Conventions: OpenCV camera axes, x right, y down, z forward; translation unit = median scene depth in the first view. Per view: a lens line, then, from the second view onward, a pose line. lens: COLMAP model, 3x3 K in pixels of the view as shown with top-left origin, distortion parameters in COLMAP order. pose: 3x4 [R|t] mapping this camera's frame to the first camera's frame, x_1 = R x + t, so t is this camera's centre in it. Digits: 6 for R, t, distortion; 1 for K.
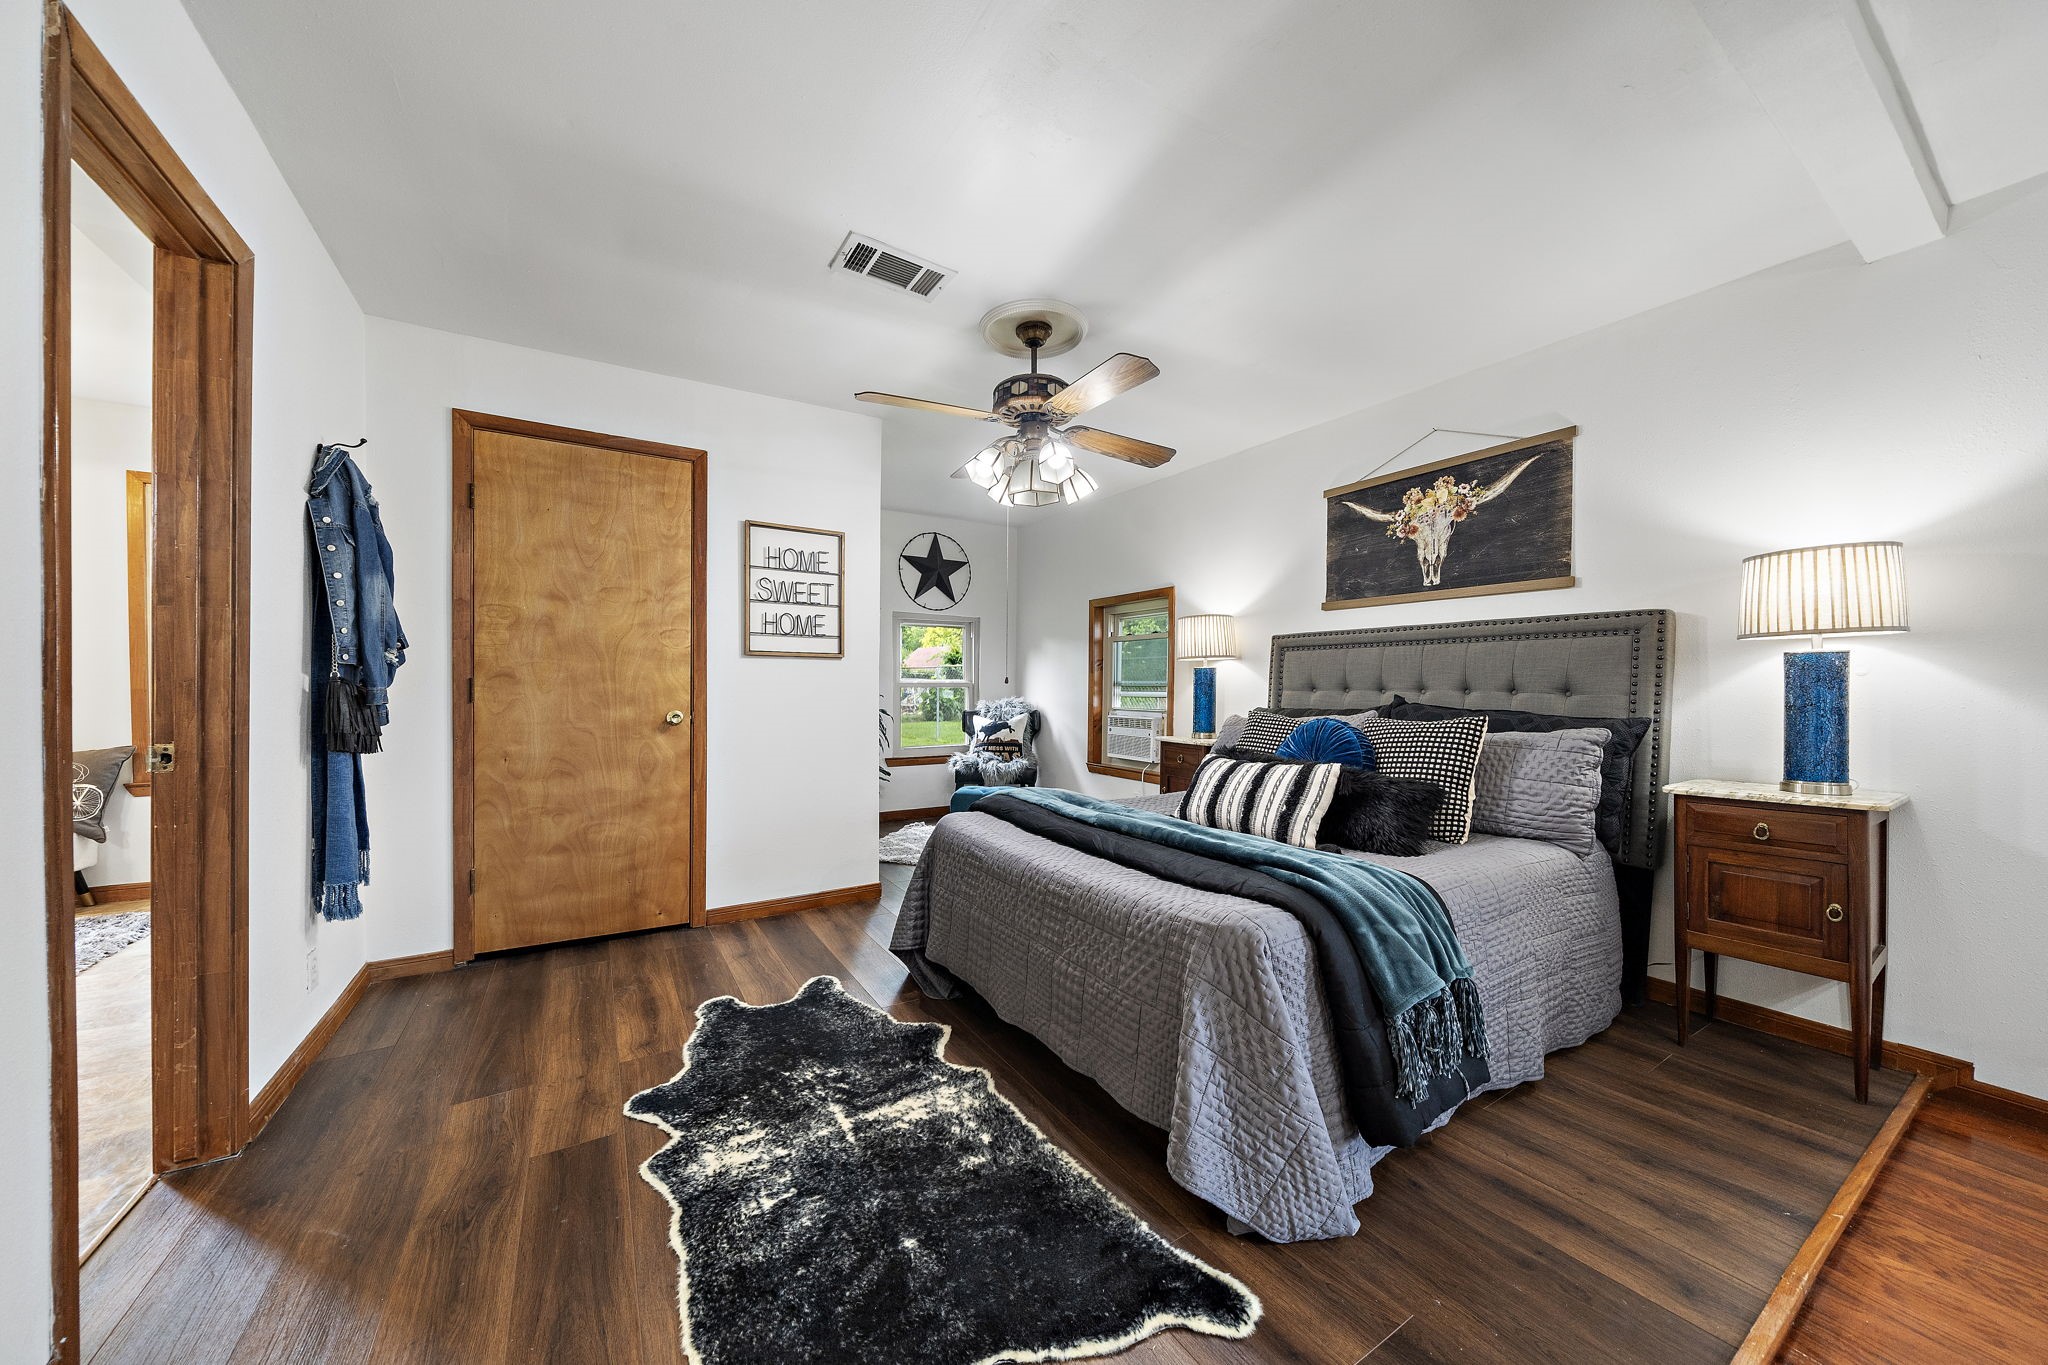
lens RADIAL K [[704.3, 0, 1022.6], [0, 704.3, 693.1], [0, 0, 1]] dist [-0.001269, -0.001205]
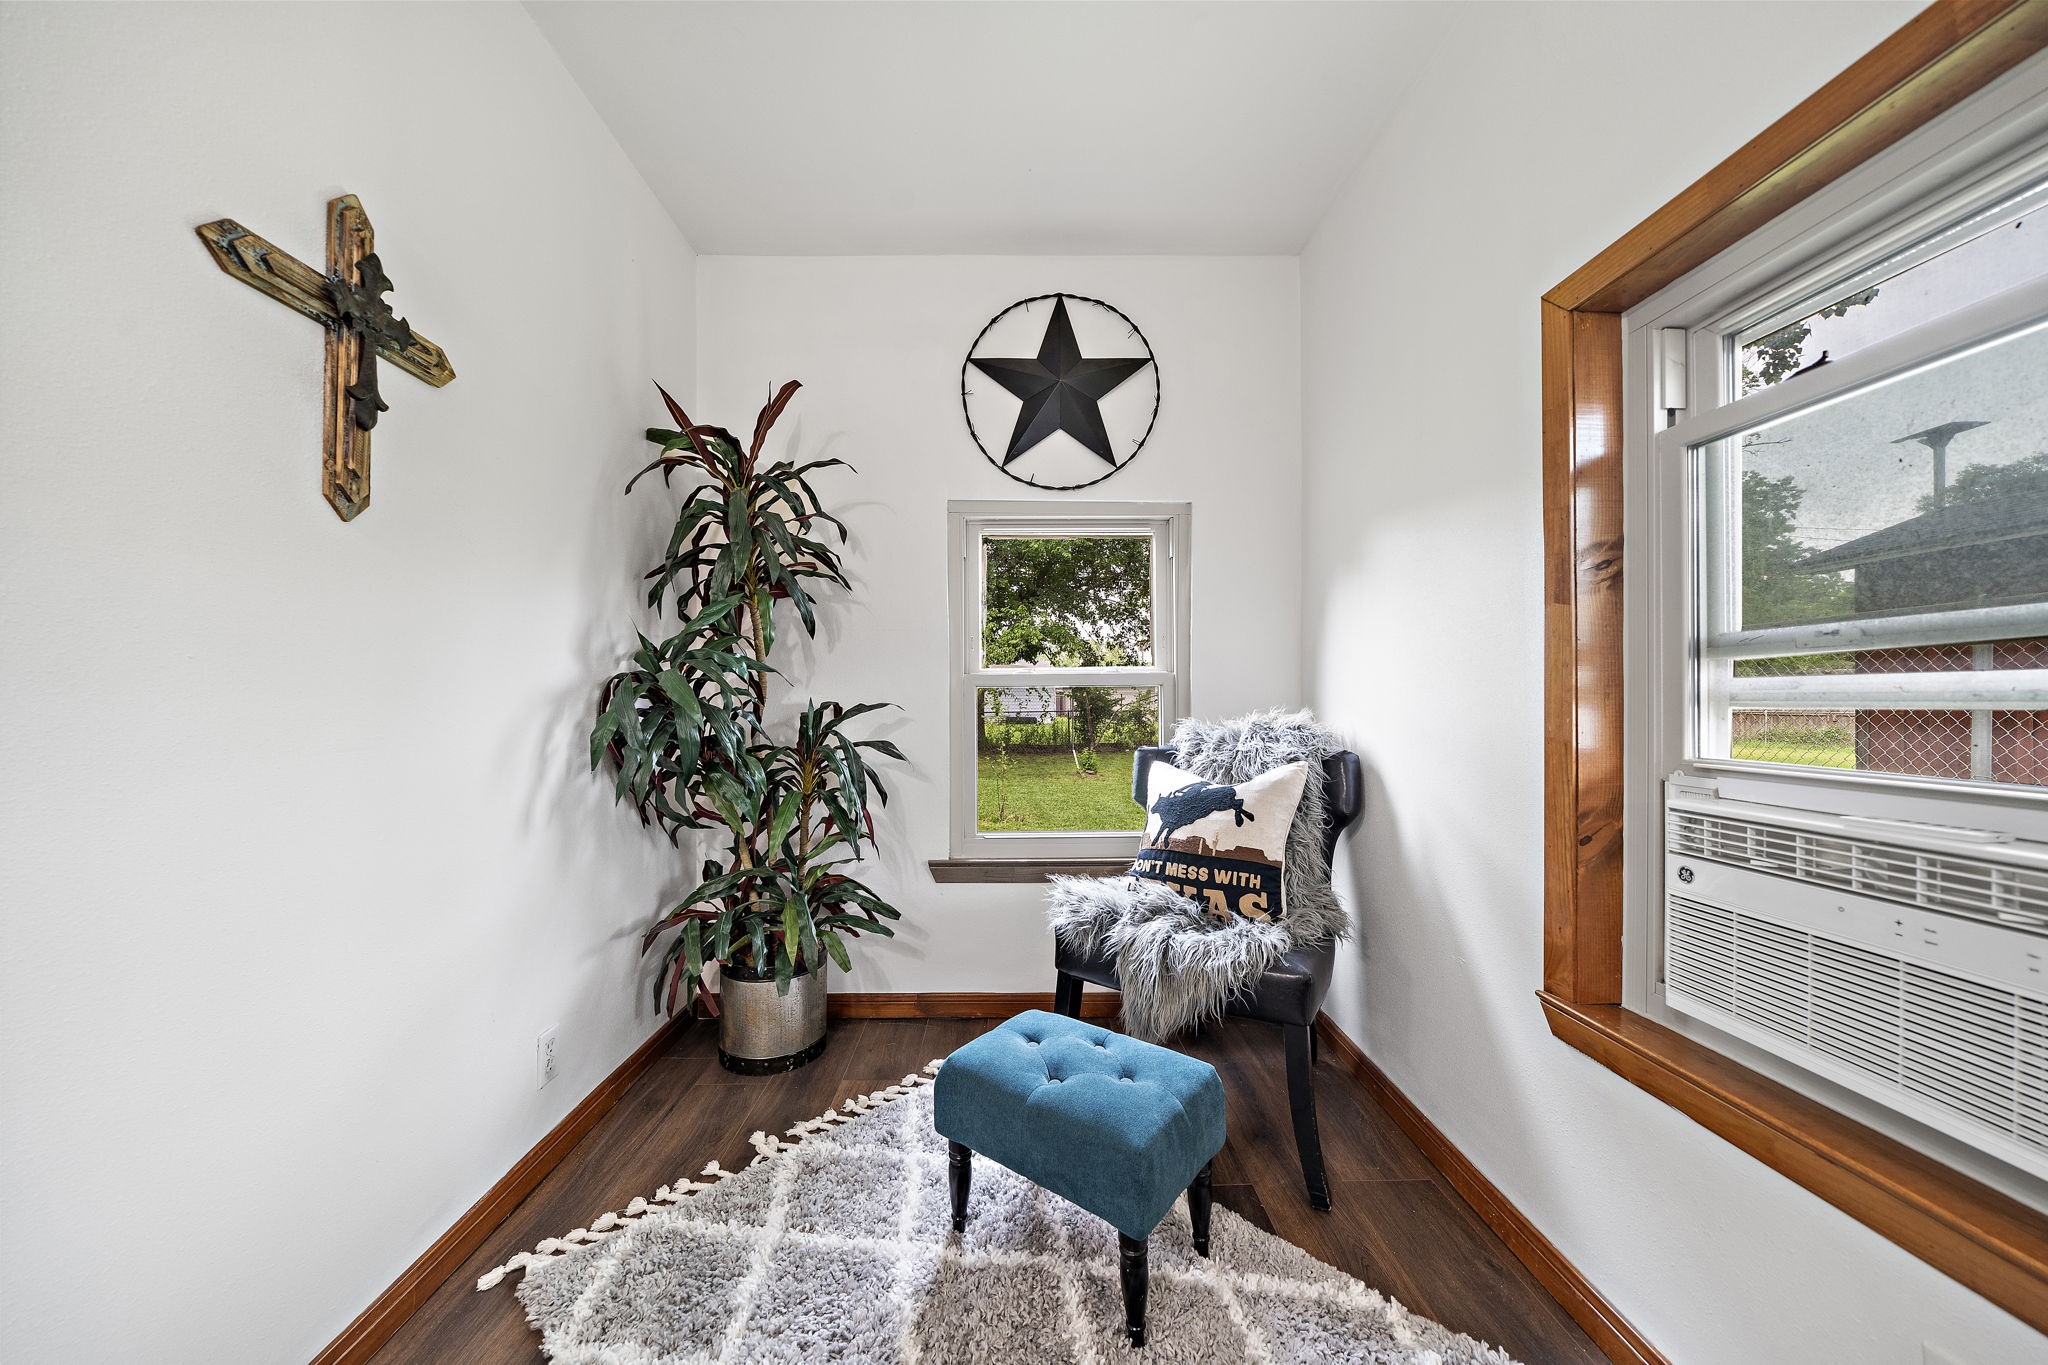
lens RADIAL K [[704.3, 0, 1028.1], [0, 704.3, 692.4], [0, 0, 1]] dist [-0.001269, -0.001205]
pose [[0.856793, -0.012036, -0.515520, 0.118960], [0.001984, 0.999797, -0.020045, 0.006737], [0.515656, 0.016152, 0.856643, 1.262748]]
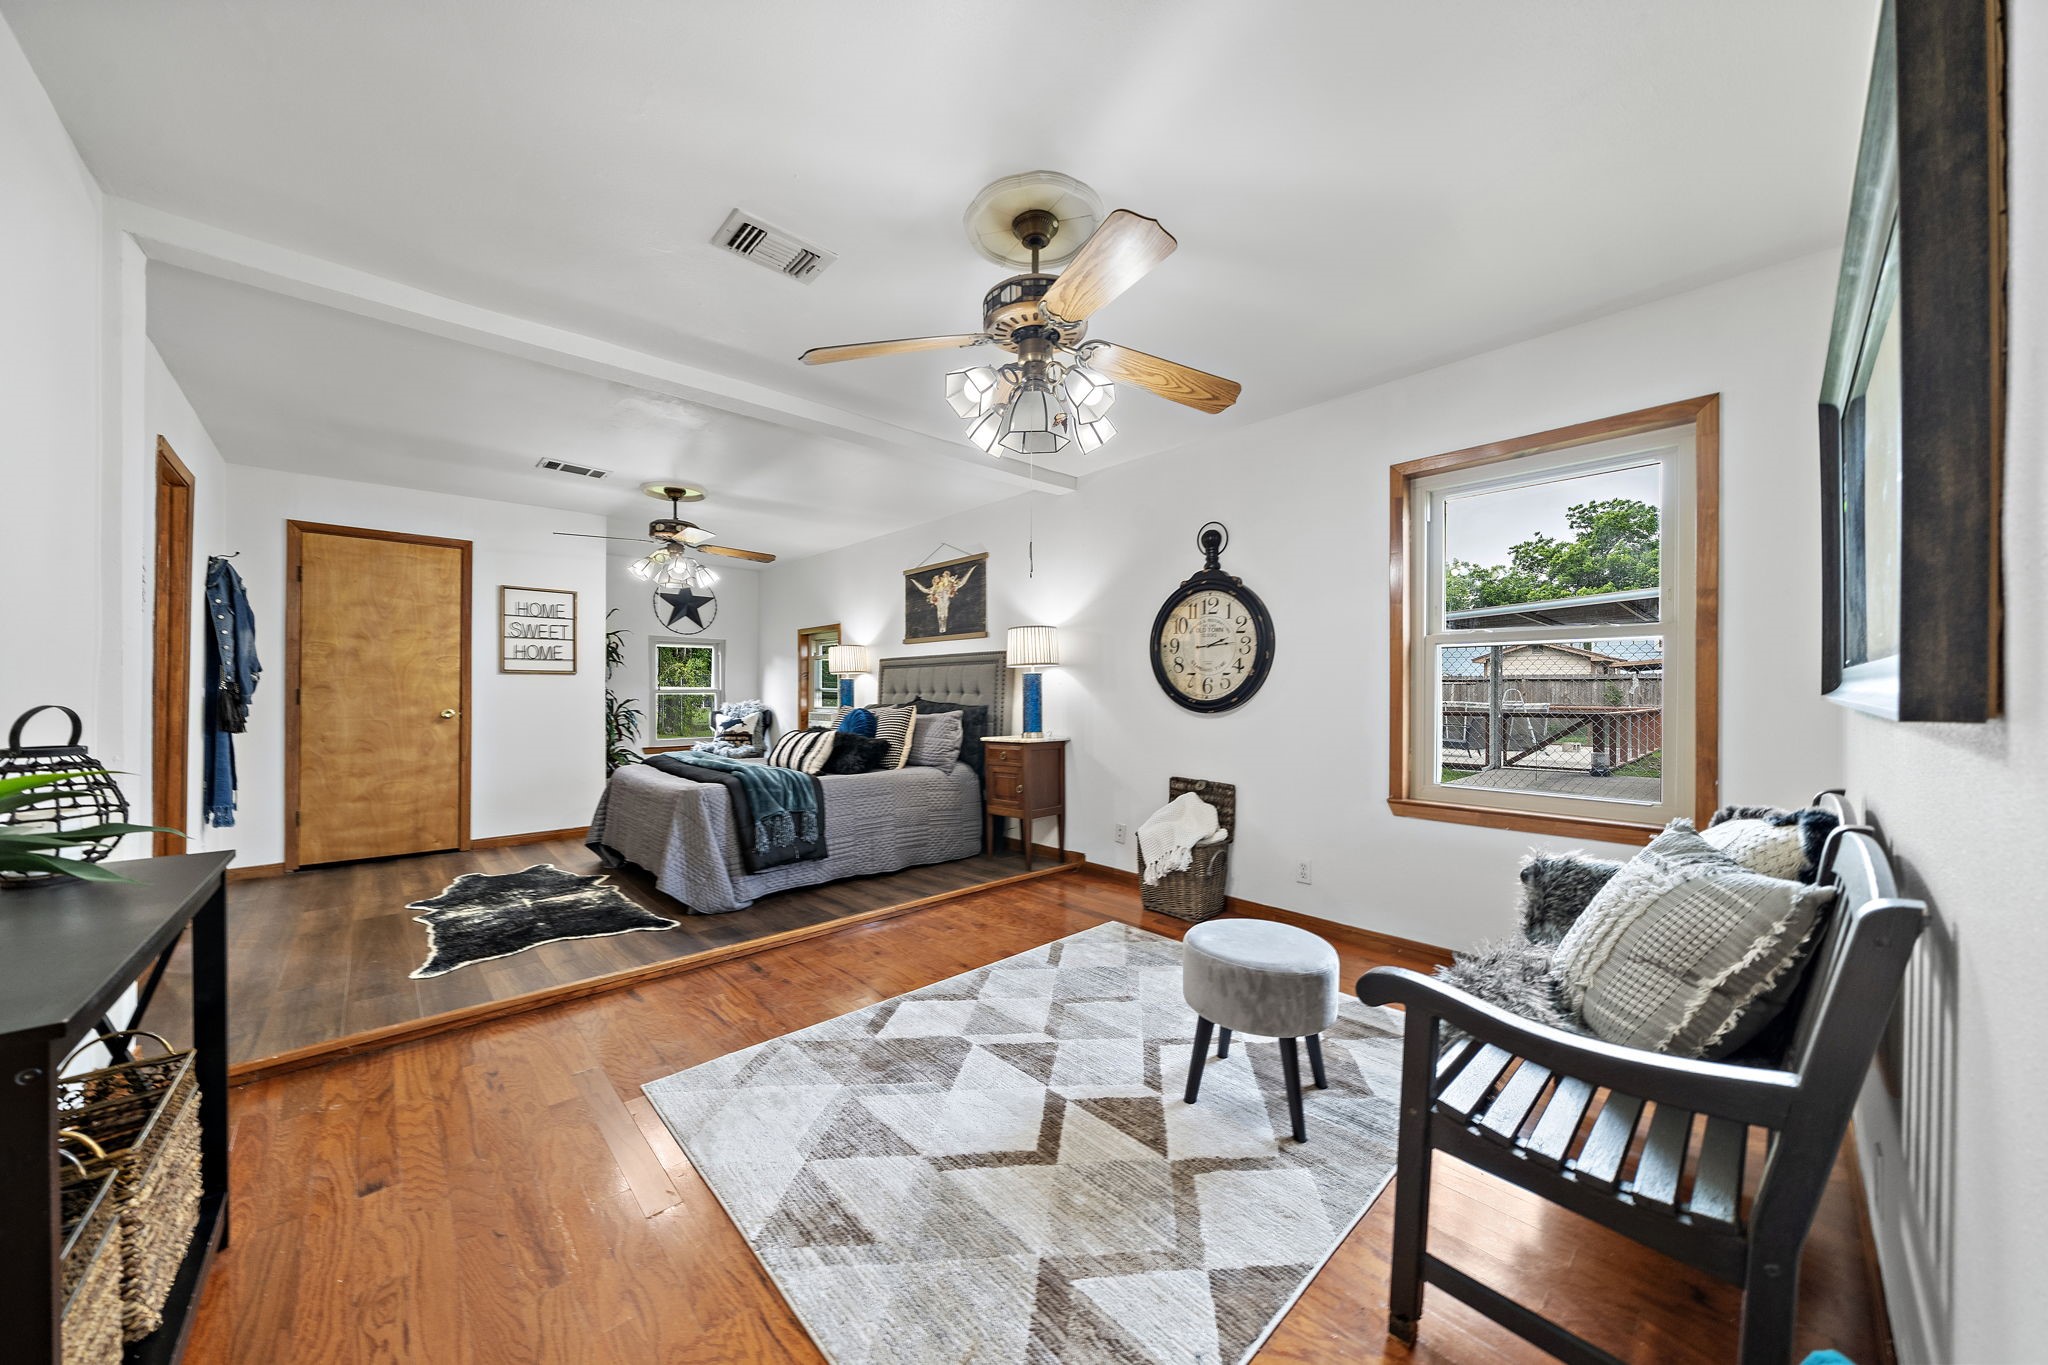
lens RADIAL K [[704.3, 0, 1023.1], [0, 704.3, 687.3], [0, 0, 1]] dist [-0.001269, -0.001205]
pose [[0.981365, -0.005494, 0.192073, 0.461652], [0.008574, 0.999848, -0.015205, 0.011798], [-0.191960, 0.016568, 0.981263, -0.779756]]
